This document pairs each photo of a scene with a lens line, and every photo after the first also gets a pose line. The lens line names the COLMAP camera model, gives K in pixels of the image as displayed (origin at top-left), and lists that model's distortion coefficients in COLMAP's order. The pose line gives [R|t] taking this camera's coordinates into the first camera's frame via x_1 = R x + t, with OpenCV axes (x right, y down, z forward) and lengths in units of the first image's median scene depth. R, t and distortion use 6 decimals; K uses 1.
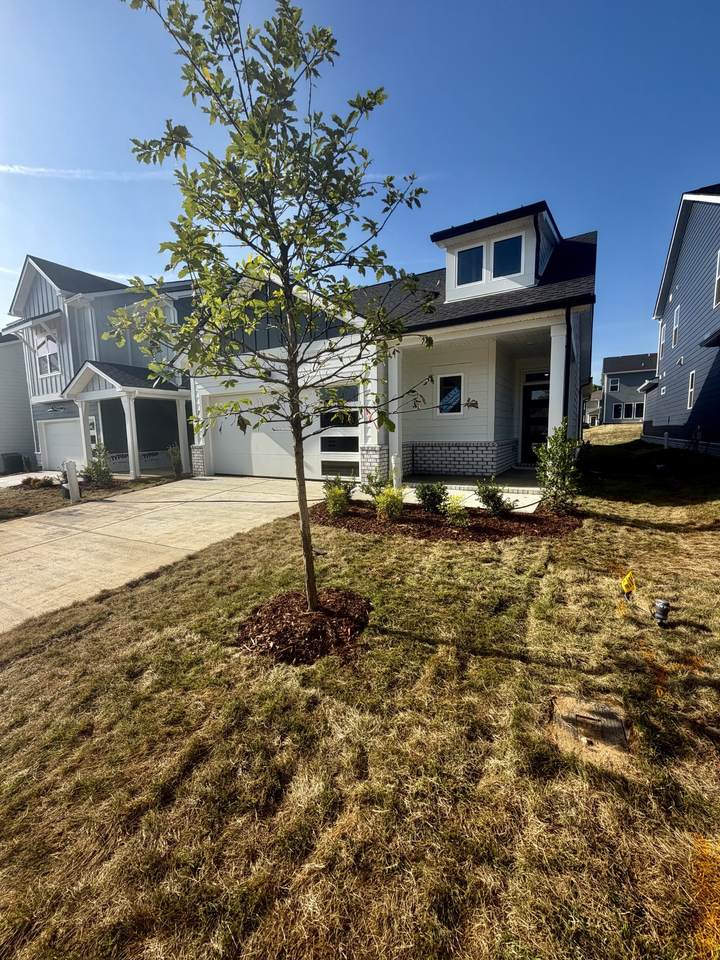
lens RADIAL K [[393.7, 0, 360.0], [0, 393.7, 480.0], [0, 0, 1]] dist [0.000439, -0.000106]
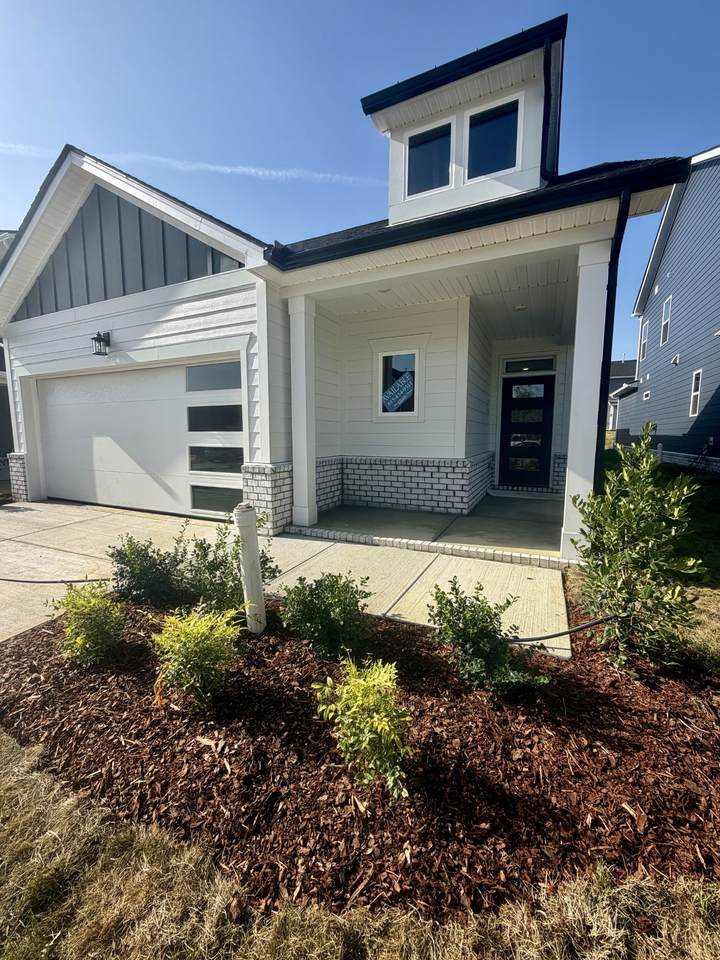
lens RADIAL K [[381.8, 0, 361.8], [0, 381.8, 478.2], [0, 0, 1]] dist [0.000233, -0.000169]
pose [[0.995961, 0.009008, 0.089339, 0.117379], [-0.008563, 0.999949, -0.005368, -0.060237], [-0.089383, 0.004581, 0.995987, 0.392453]]
